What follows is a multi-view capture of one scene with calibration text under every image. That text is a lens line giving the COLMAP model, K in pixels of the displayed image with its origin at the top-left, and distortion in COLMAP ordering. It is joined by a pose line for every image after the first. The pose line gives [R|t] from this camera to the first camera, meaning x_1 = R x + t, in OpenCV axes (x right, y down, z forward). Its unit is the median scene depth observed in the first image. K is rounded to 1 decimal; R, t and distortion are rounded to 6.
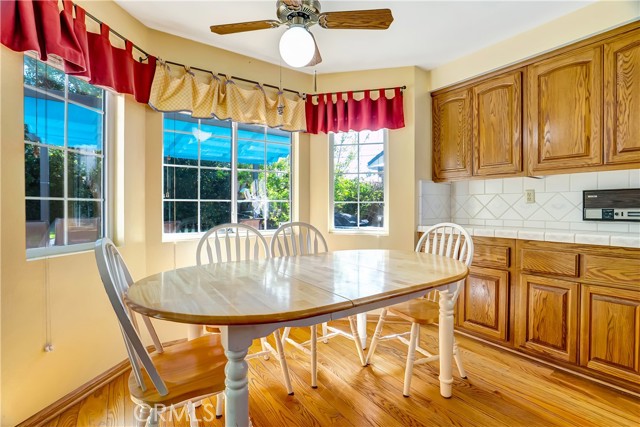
lens RADIAL K [[293.5, 0, 327.7], [0, 293.5, 210.5], [0, 0, 1]] dist [-0.026431, 0.000684]
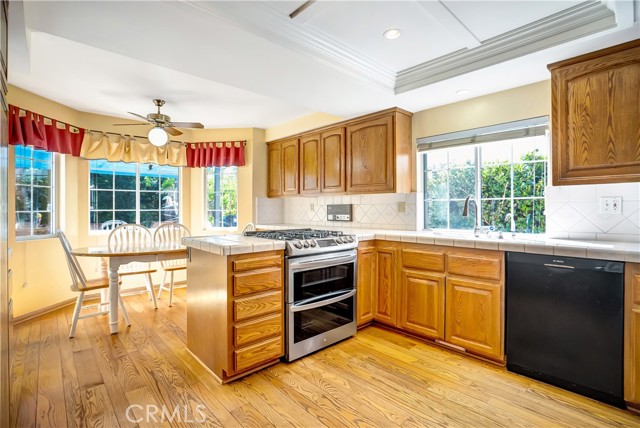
lens RADIAL K [[306.3, 0, 313.2], [0, 306.3, 207.3], [0, 0, 1]] dist [-0.000962, -0.000351]
pose [[0.995031, -0.004457, 0.099467, 0.521886], [0.005524, 0.999930, -0.010454, -0.028773], [-0.099413, 0.010952, 0.994986, -0.851323]]
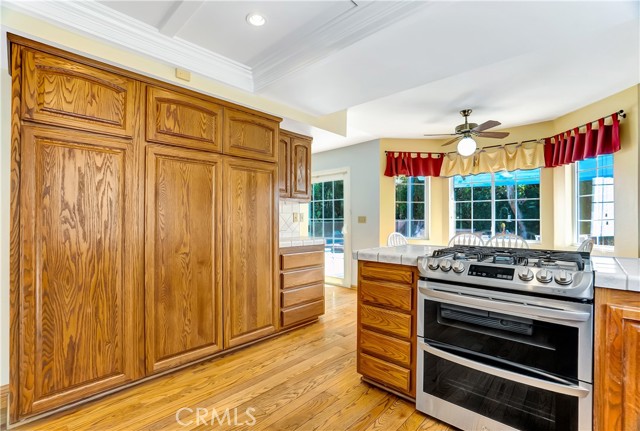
lens RADIAL K [[298.6, 0, 320.0], [0, 298.6, 215.5], [0, 0, 1]] dist [-0.001050, -0.000126]
pose [[0.211396, -0.014226, -0.977297, 1.192746], [-0.010478, 0.999804, -0.016820, -0.022520], [0.977344, 0.013796, 0.211206, -0.305996]]
